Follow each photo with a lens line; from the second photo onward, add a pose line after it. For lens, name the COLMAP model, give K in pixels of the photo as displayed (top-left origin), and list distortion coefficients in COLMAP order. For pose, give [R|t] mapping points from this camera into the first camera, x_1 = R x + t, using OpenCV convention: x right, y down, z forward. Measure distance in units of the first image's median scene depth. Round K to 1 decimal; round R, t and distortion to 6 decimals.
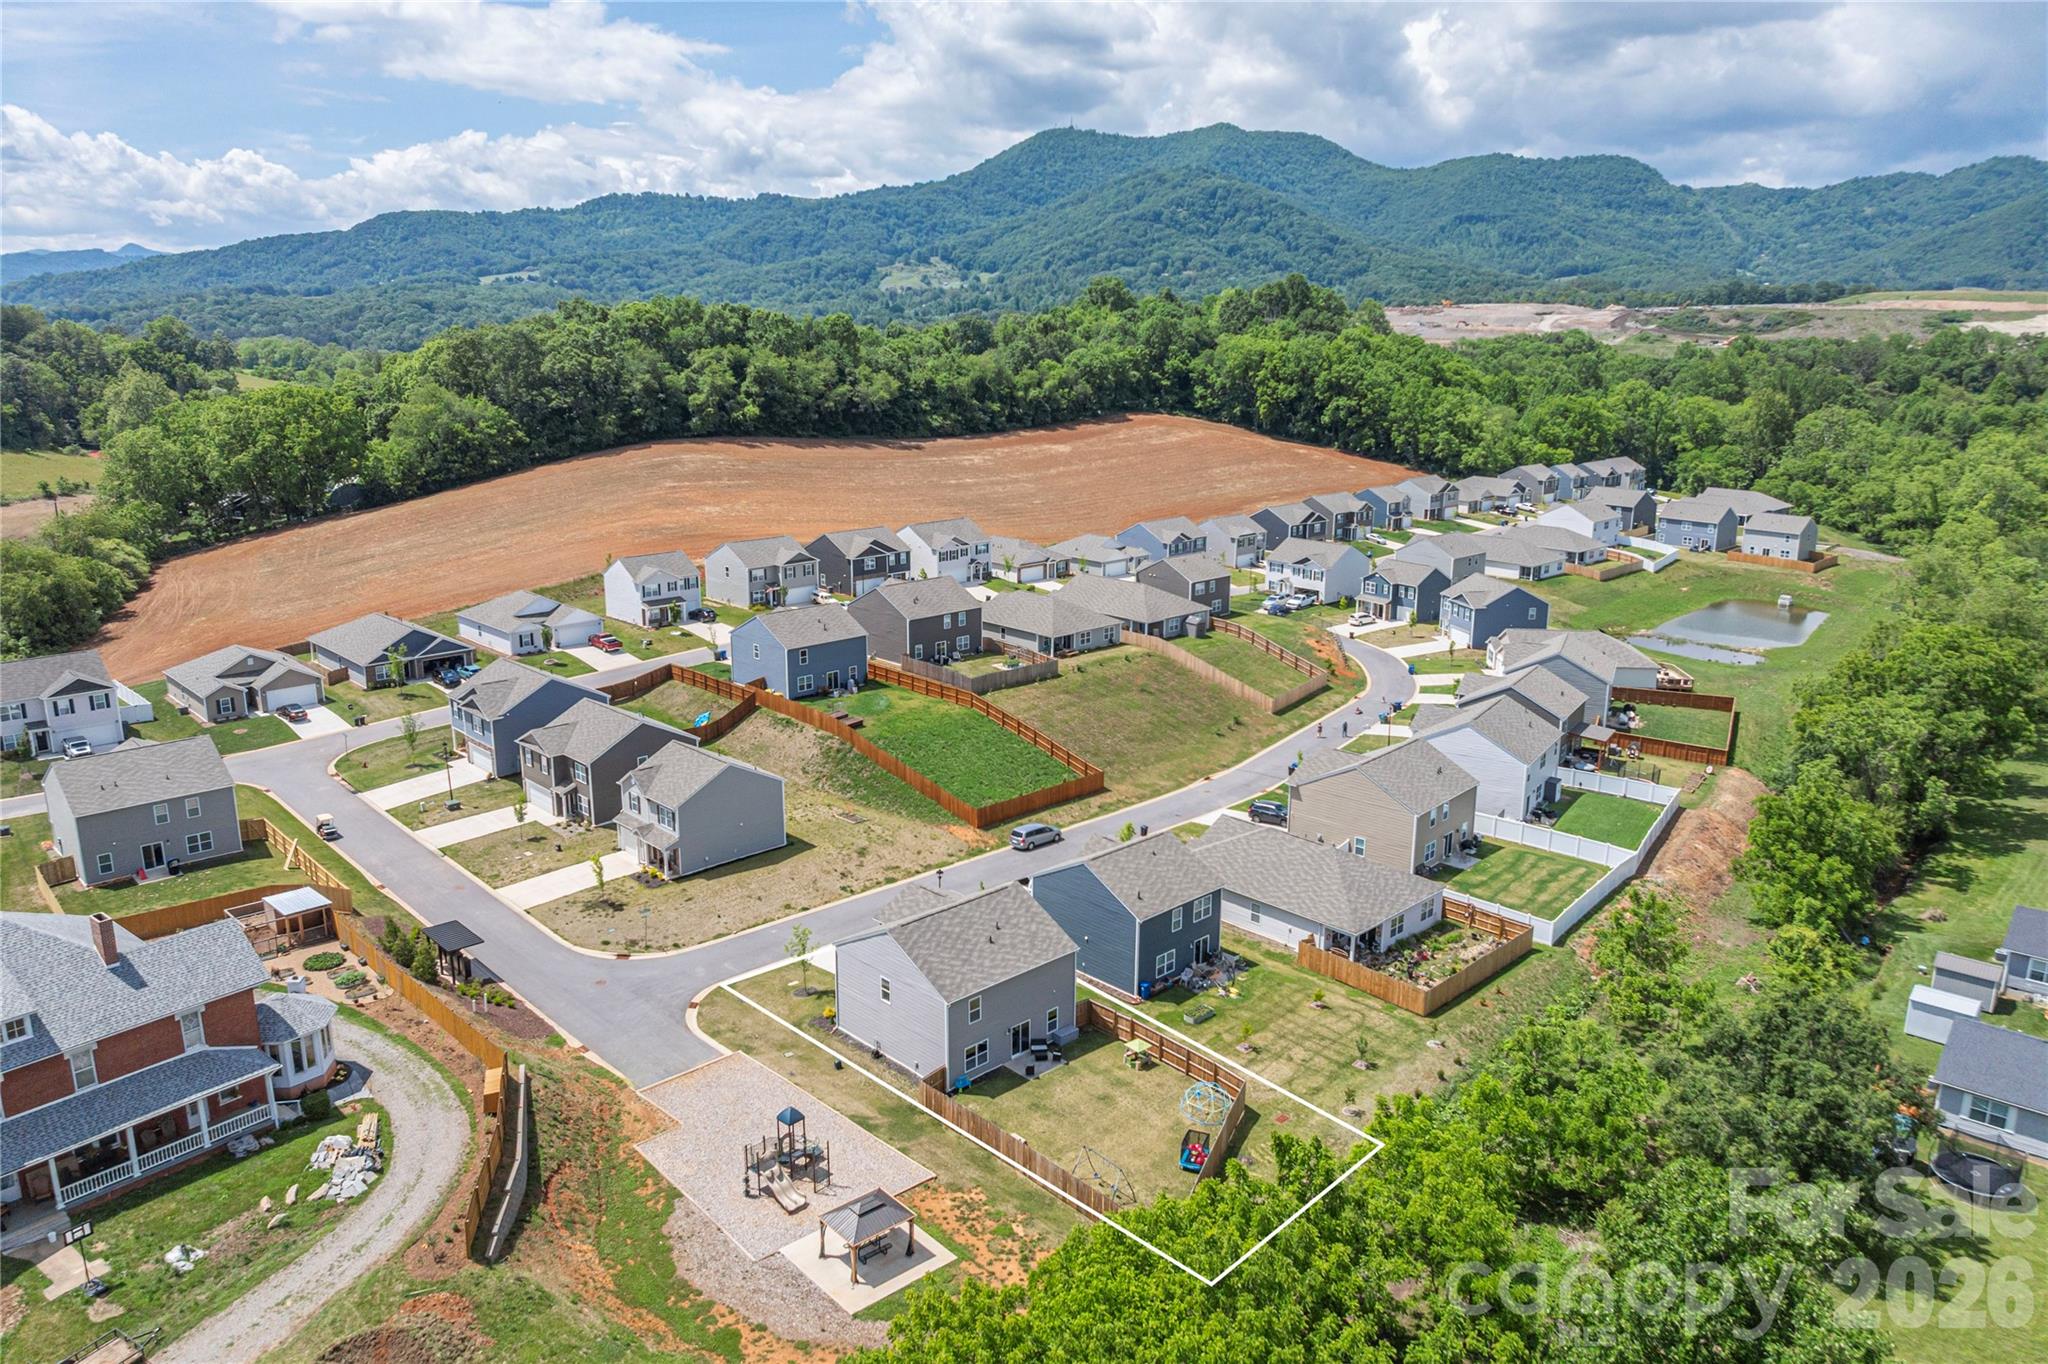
lens RADIAL K [[1438.1, 0, 1035.7], [0, 1438.1, 681.8], [0, 0, 1]] dist [-0.028450, -0.007001]
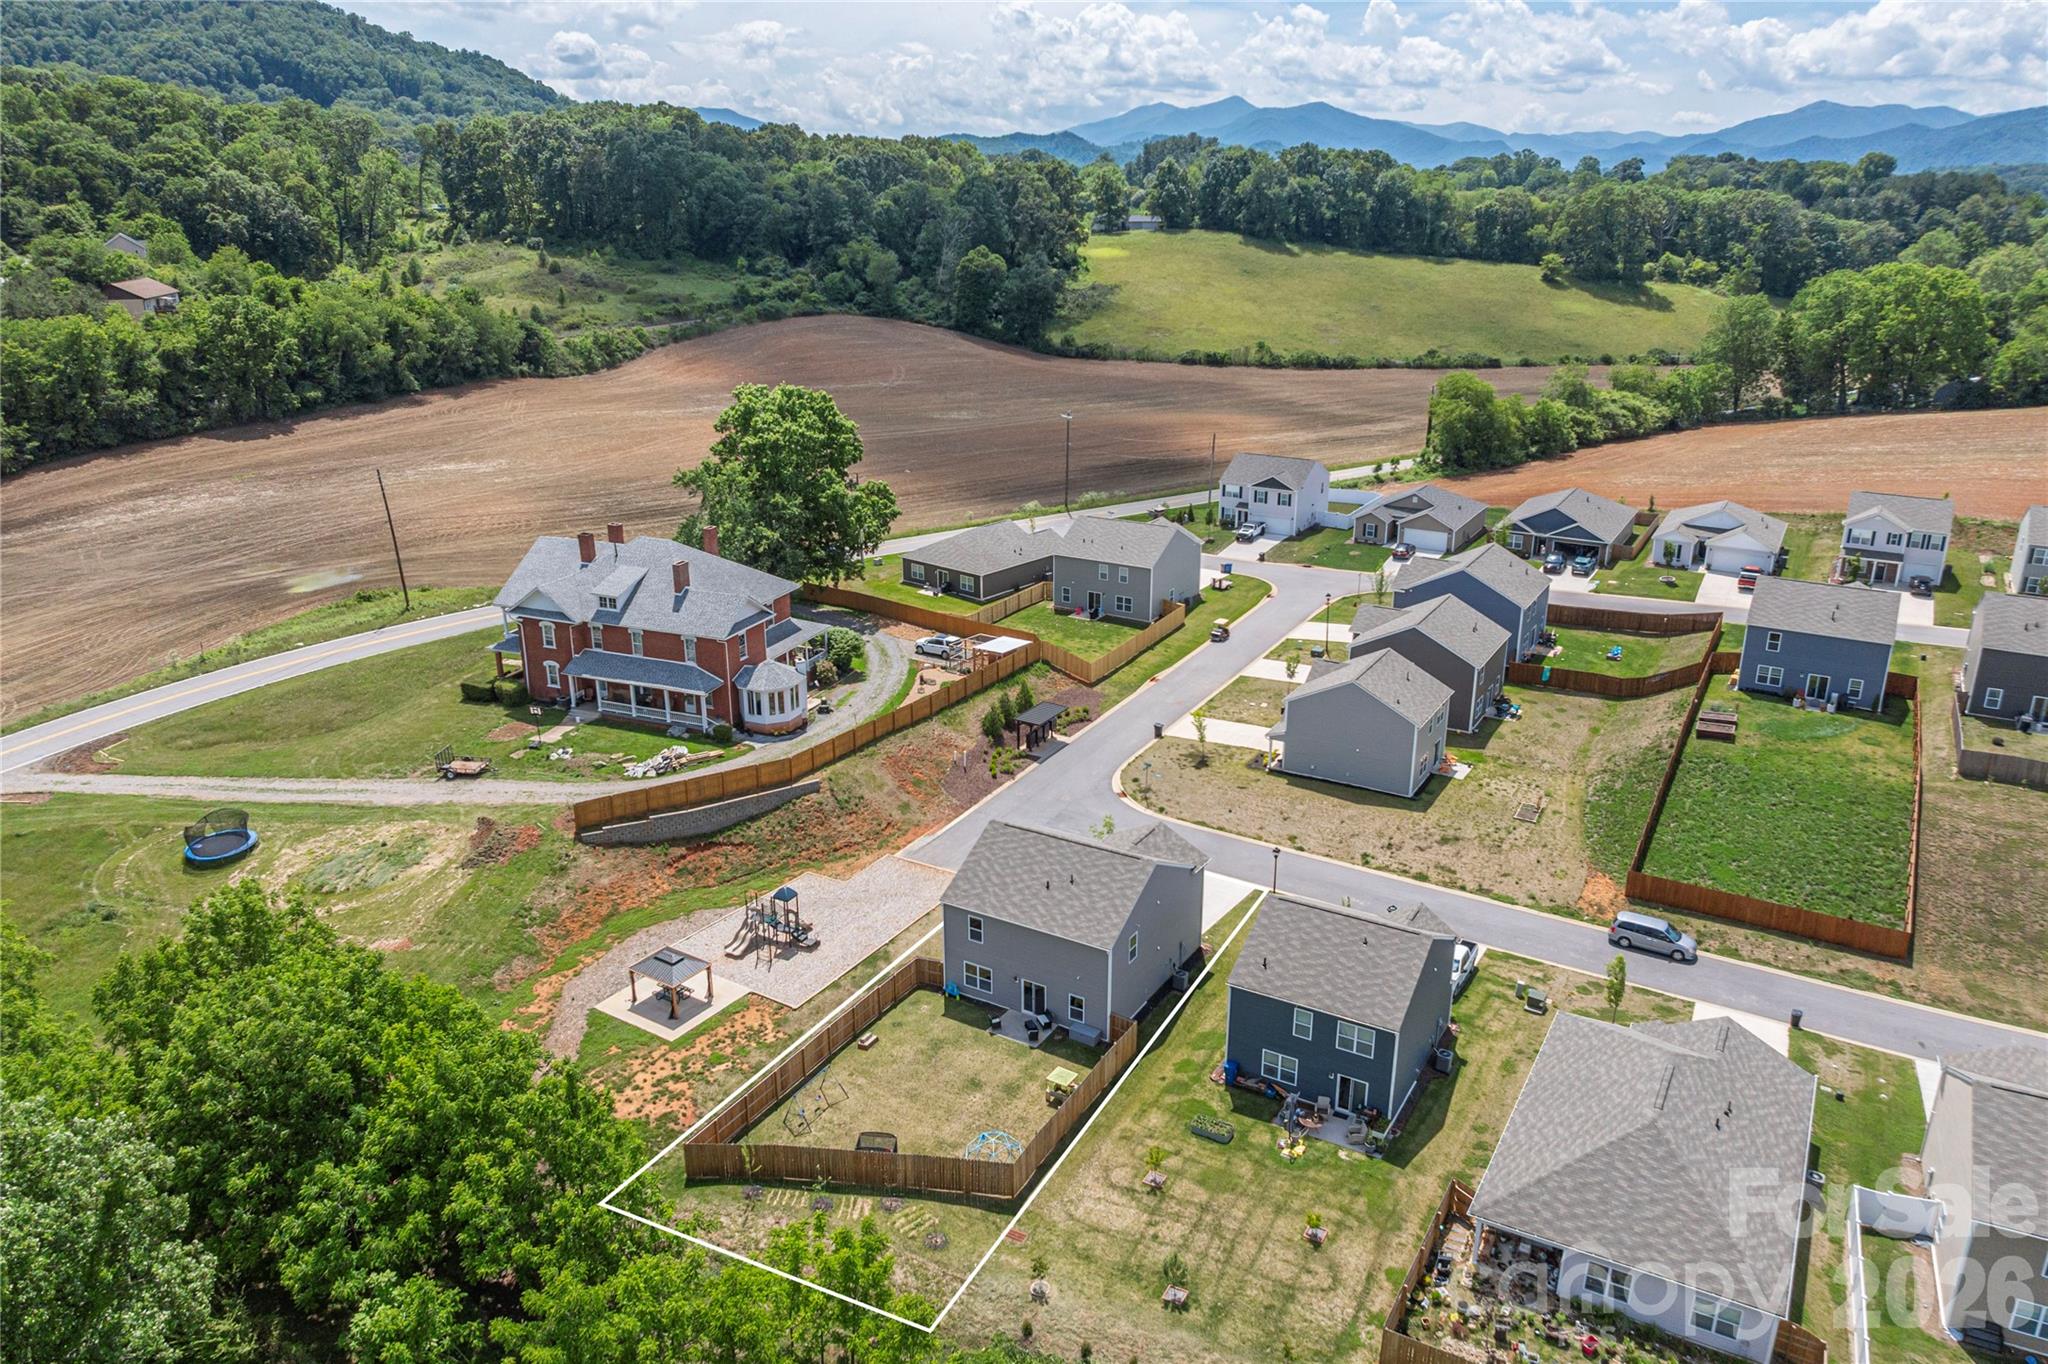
lens RADIAL K [[1438.1, 0, 1035.7], [0, 1438.1, 681.8], [0, 0, 1]] dist [-0.028450, -0.007001]
pose [[0.265686, 0.317032, -0.910440, 0.470027], [-0.239106, 0.936544, 0.256345, -0.106627], [0.933937, 0.149585, 0.324631, 0.425318]]
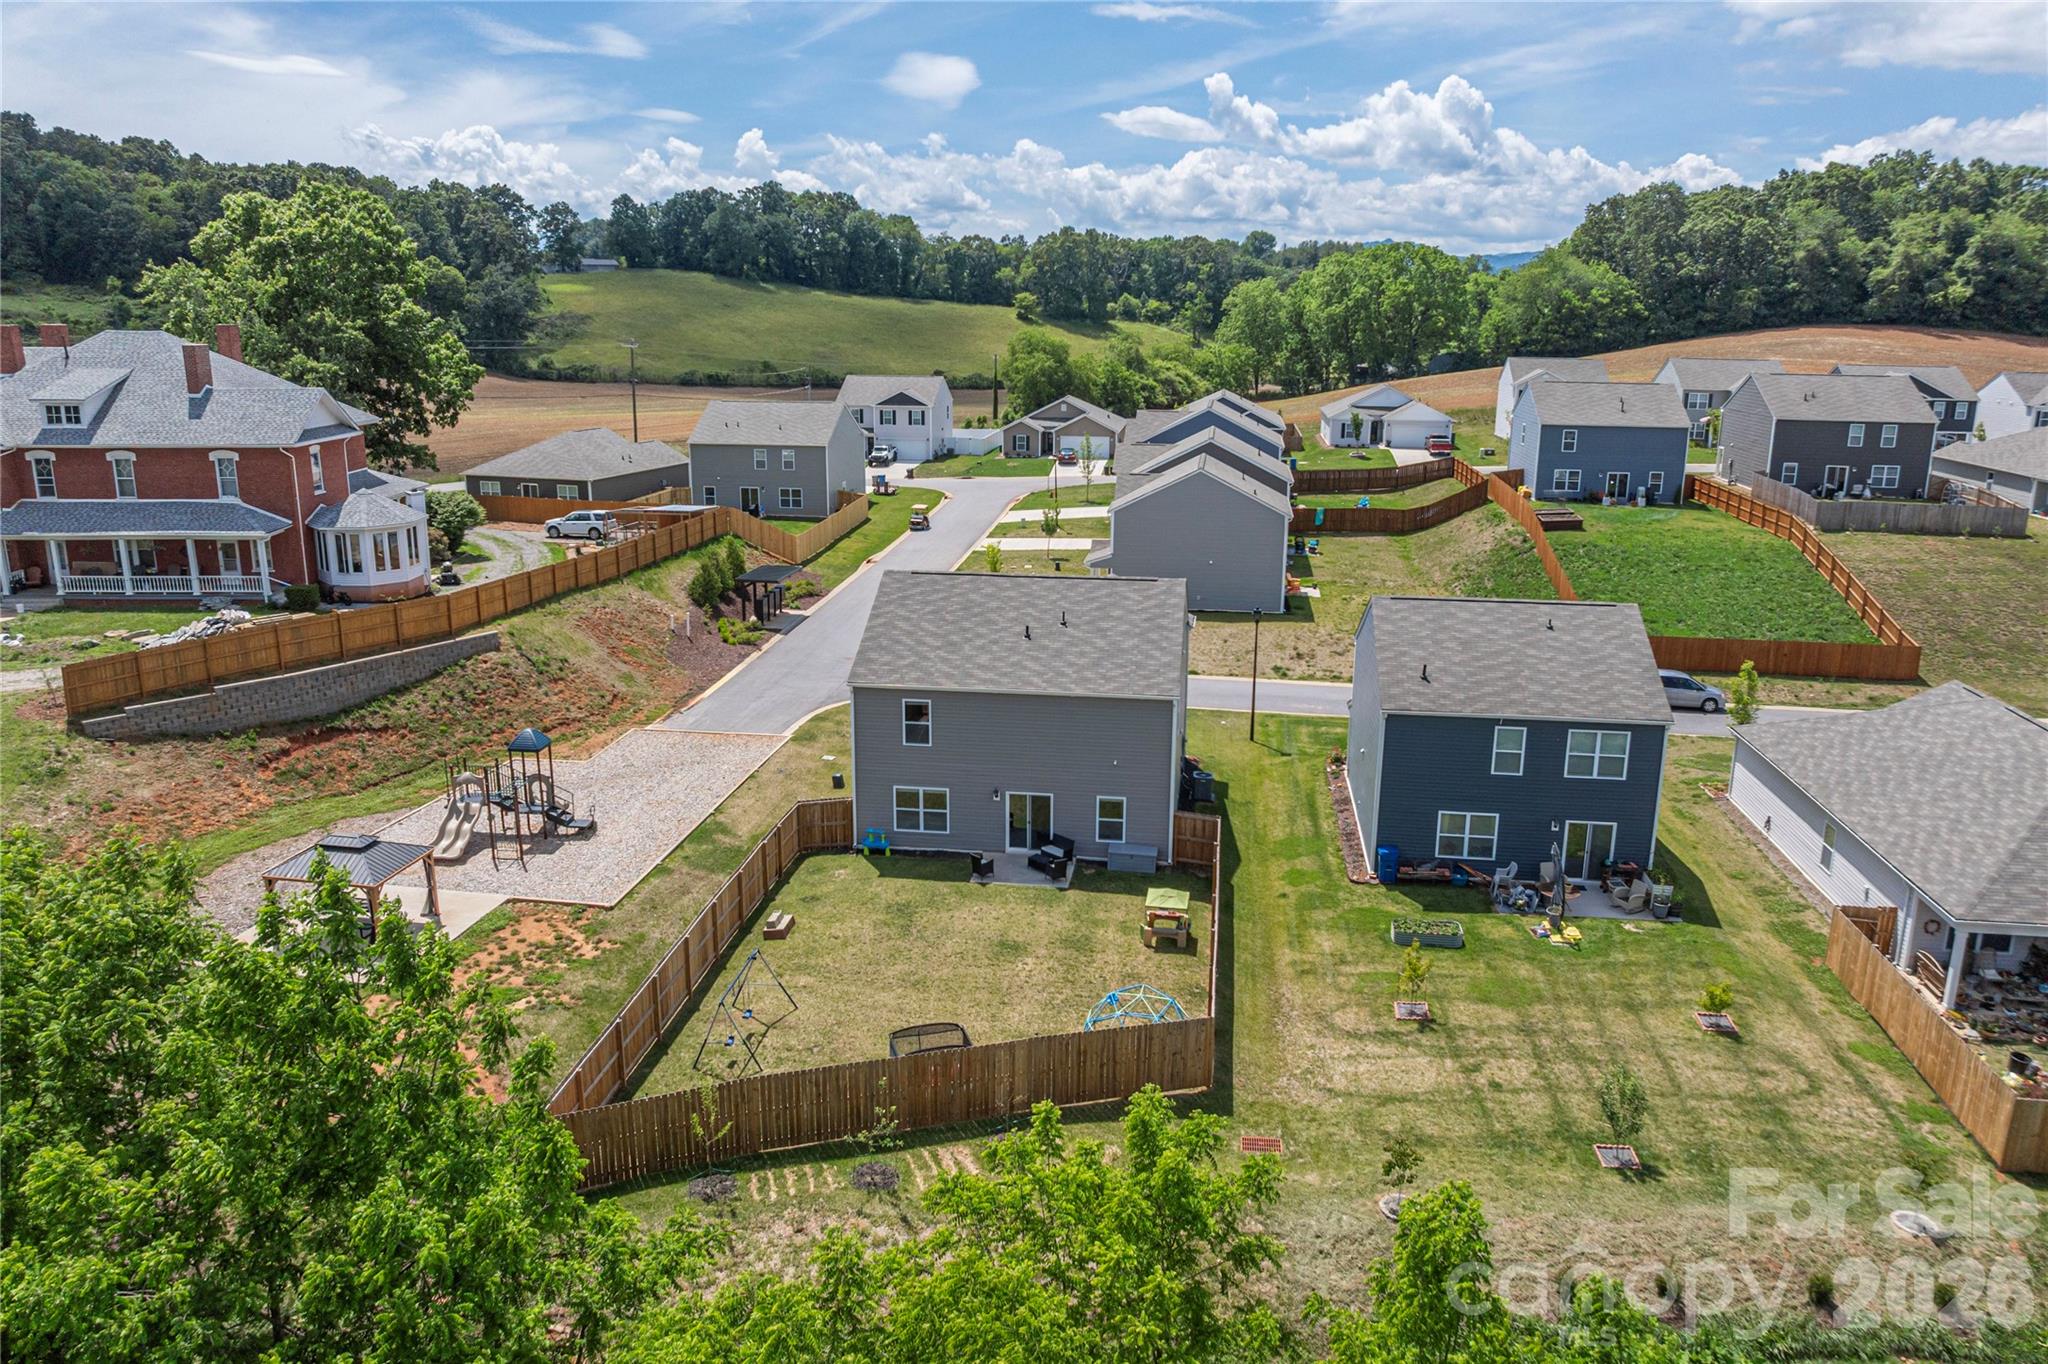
lens RADIAL K [[1438.1, 0, 1035.7], [0, 1438.1, 681.8], [0, 0, 1]] dist [-0.028450, -0.007001]
pose [[0.618988, 0.197365, -0.760198, 0.246140], [-0.200083, 0.975602, 0.090372, 0.092563], [0.759487, 0.096164, 0.643375, 0.406650]]
